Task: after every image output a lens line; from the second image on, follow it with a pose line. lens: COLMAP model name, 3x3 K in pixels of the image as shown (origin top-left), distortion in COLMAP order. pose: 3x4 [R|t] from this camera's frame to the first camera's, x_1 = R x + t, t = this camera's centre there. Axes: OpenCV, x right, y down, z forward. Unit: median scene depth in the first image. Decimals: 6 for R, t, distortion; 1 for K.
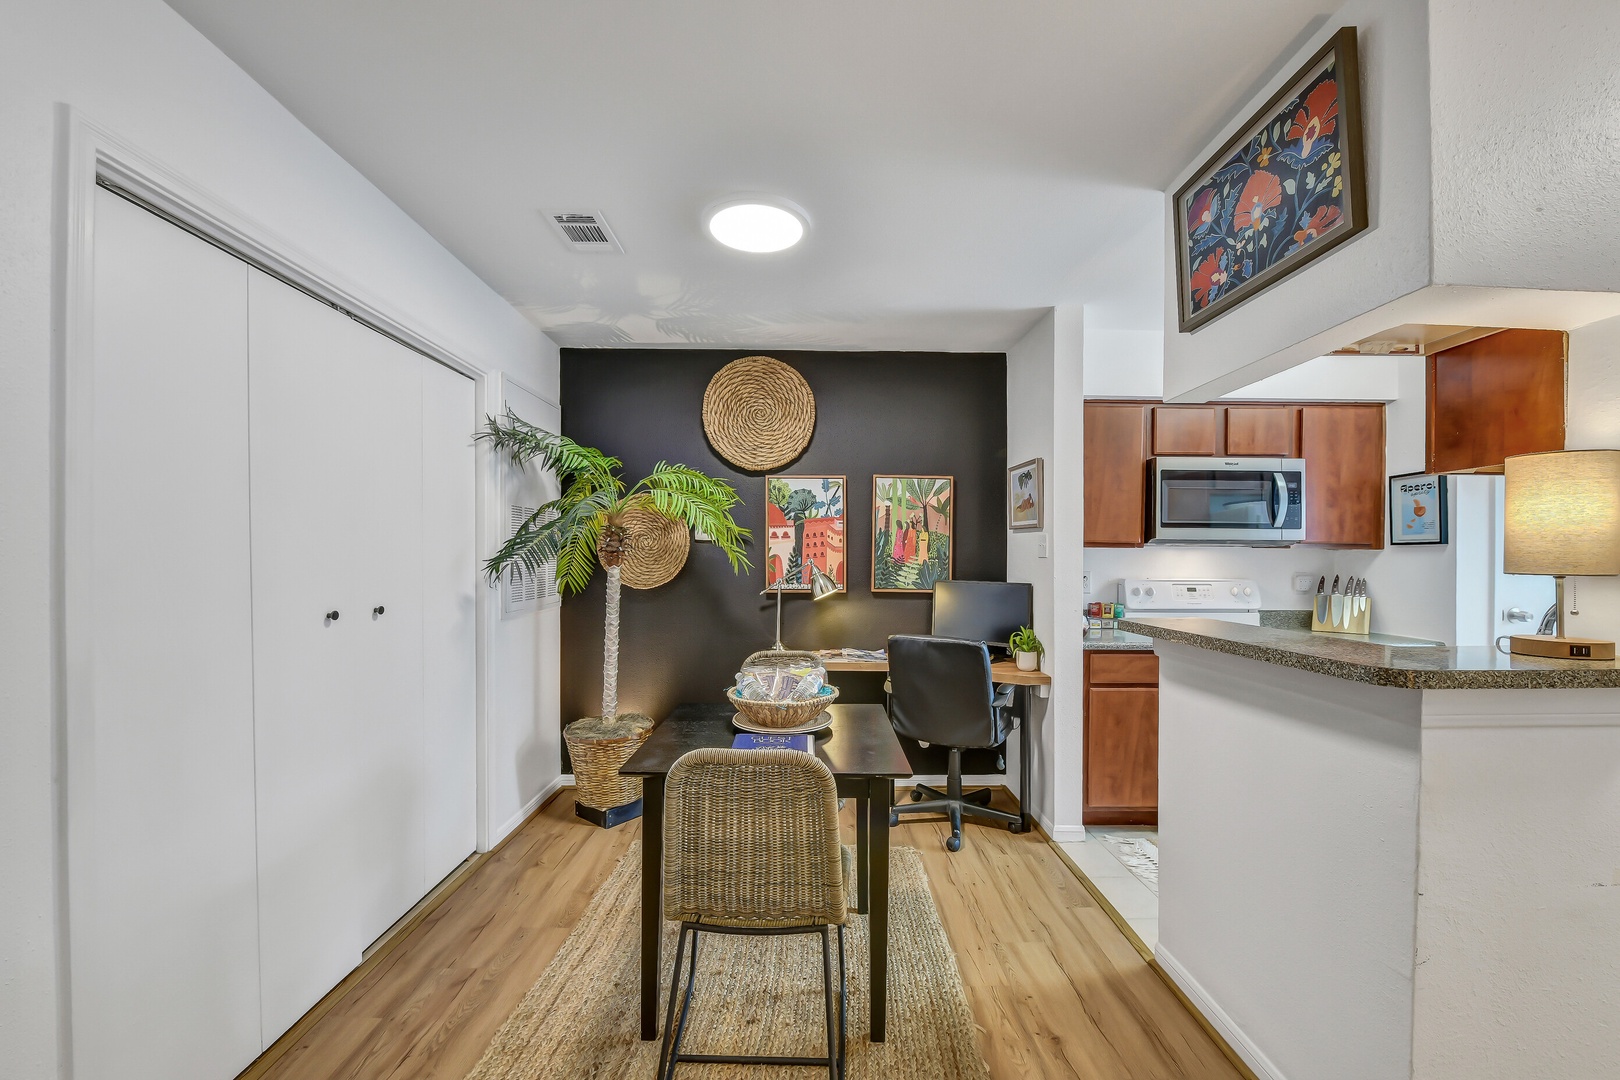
lens RADIAL K [[644.6, 0, 806.8], [0, 644.6, 553.2], [0, 0, 1]] dist [-0.016457, 0.000044]
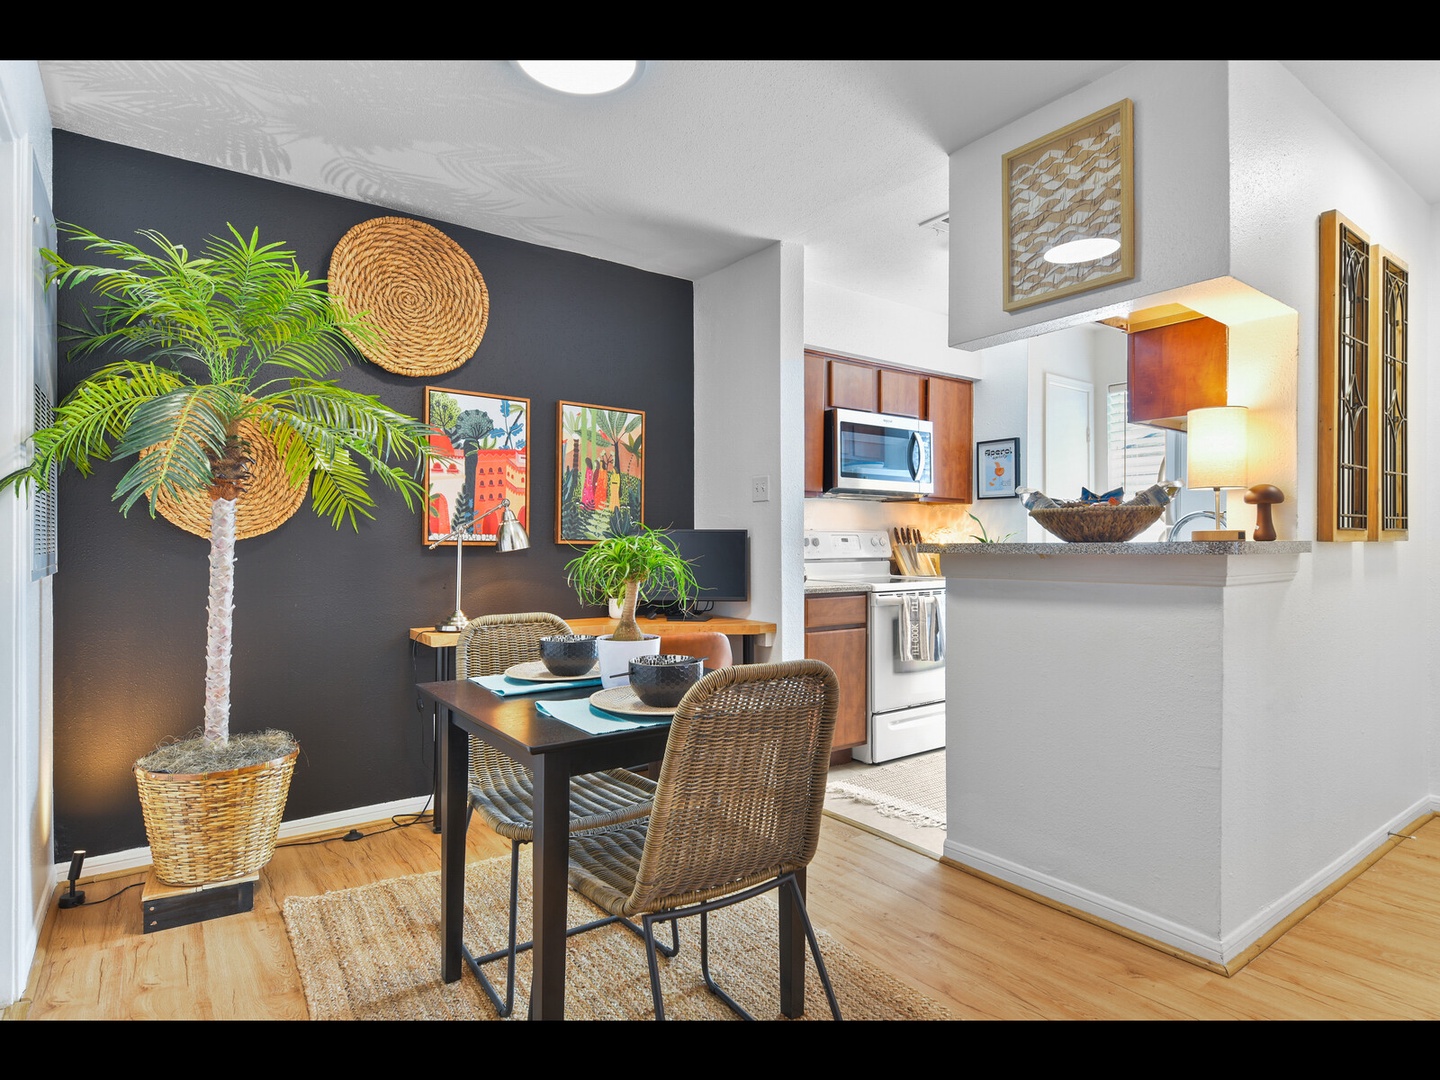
lens RADIAL K [[782.5, 0, 720.0], [0, 782.5, 540.0], [0, 0, 1]] dist [-0.001366, -0.000380]
pose [[0.807772, -0.003506, 0.589485, -0.323719], [0.003315, 0.999994, 0.001405, 0.055179], [-0.589486, 0.000819, 0.807778, 0.085069]]
